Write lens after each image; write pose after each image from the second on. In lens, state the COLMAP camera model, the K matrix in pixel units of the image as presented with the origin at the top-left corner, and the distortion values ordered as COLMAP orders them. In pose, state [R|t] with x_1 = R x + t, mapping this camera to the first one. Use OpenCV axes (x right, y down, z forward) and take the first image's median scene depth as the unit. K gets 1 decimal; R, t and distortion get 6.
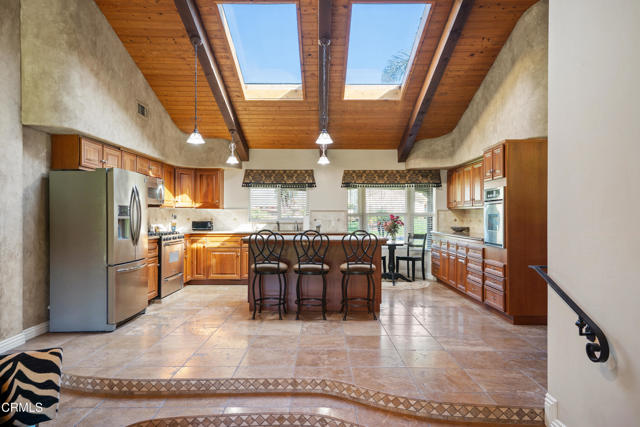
lens RADIAL K [[429.8, 0, 318.6], [0, 429.8, 213.4], [0, 0, 1]] dist [0.052862, -0.000628]
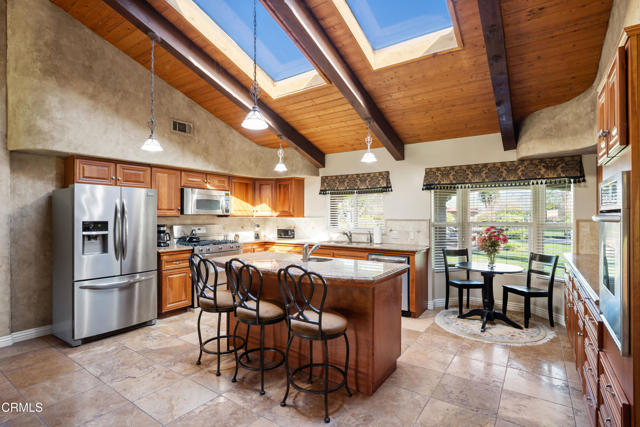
lens RADIAL K [[320.3, 0, 318.5], [0, 320.3, 215.6], [0, 0, 1]] dist [-0.000321, 0.000510]
pose [[0.821366, -0.000978, -0.570401, 0.246655], [0.005705, 0.999963, 0.006502, -0.020213], [0.570373, -0.008594, 0.821341, 0.431546]]
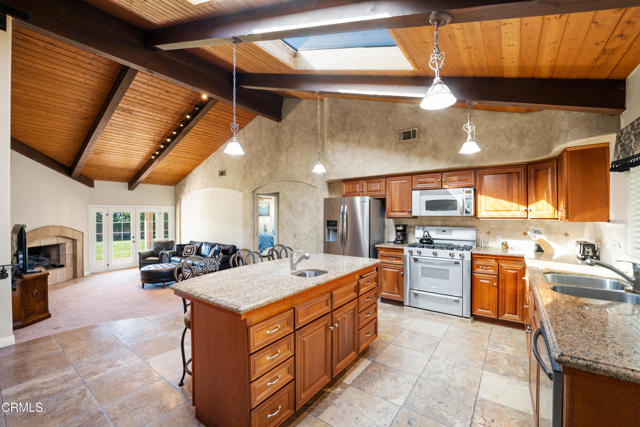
lens RADIAL K [[262.8, 0, 311.5], [0, 262.8, 216.6], [0, 0, 1]] dist [-0.021053, 0.000741]
pose [[-0.604124, -0.001167, -0.796889, 0.230483], [0.001321, 0.999996, -0.002466, -0.017901], [0.796889, -0.002543, -0.604121, 0.958065]]
